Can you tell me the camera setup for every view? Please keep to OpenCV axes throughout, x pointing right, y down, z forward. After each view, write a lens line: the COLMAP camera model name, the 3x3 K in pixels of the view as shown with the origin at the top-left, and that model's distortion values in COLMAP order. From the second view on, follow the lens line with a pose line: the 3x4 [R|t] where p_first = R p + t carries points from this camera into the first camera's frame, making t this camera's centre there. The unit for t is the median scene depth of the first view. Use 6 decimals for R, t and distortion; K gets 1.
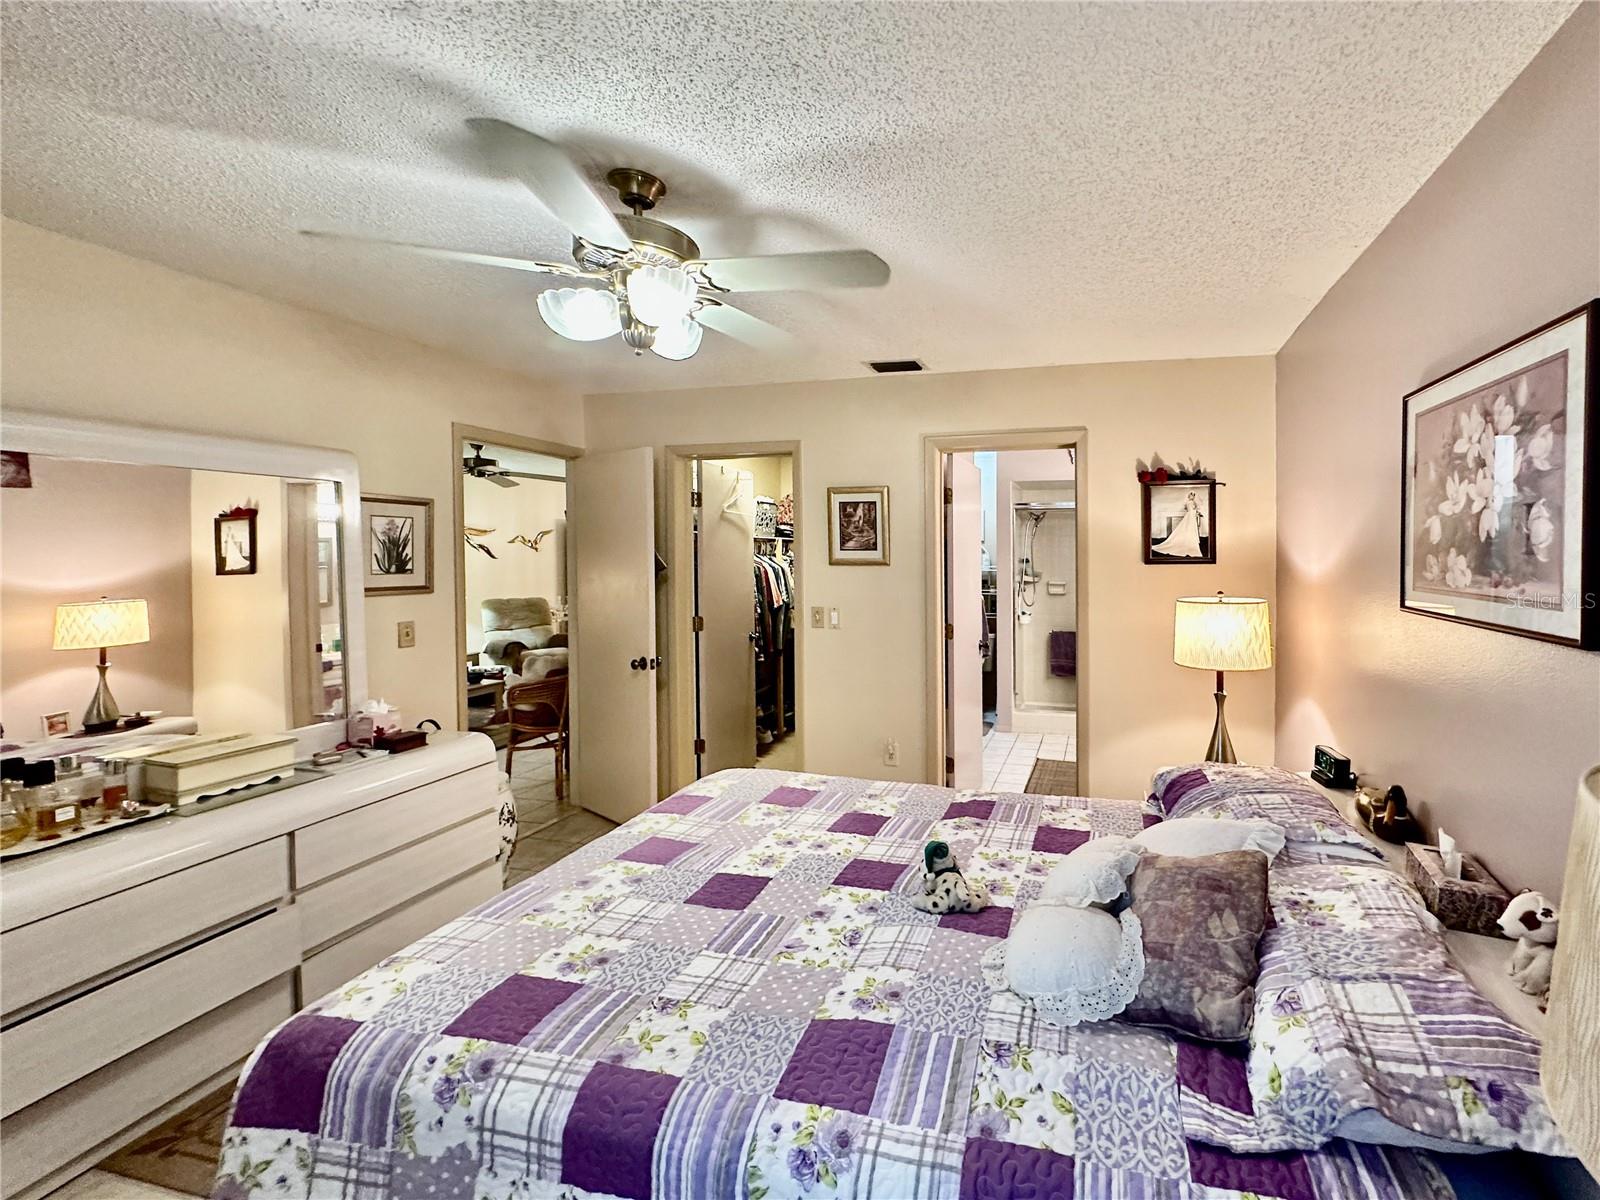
lens RADIAL K [[698.7, 0, 867.9], [0, 698.7, 561.8], [0, 0, 1]] dist [-0.000732, 0.000065]
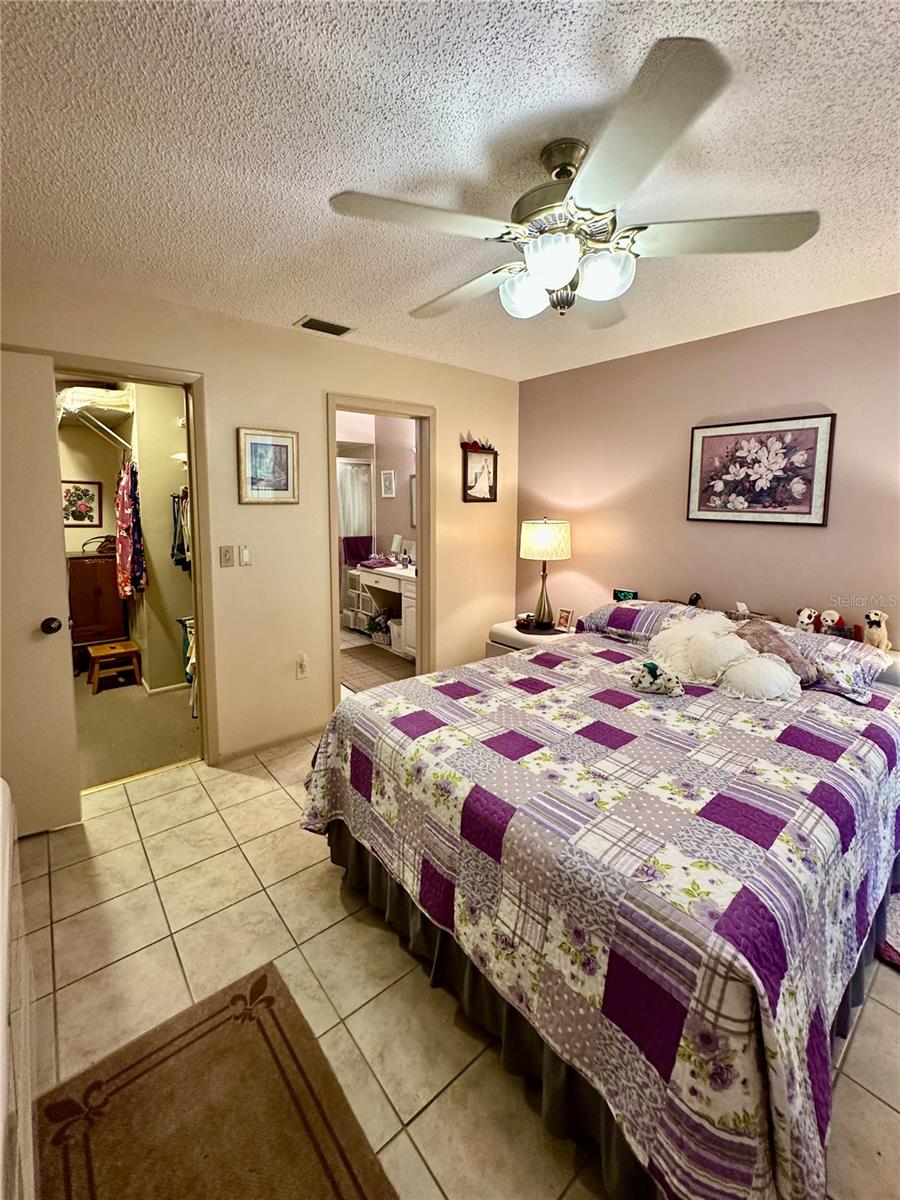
lens RADIAL K [[546.6, 0, 454.1], [0, 546.6, 548.9], [0, 0, 1]] dist [-0.003241, 0.000869]
pose [[0.551618, -0.072657, 0.830926, -1.229668], [0.004440, 0.996440, 0.084183, 0.008353], [-0.834085, -0.042748, 0.549977, 0.661881]]
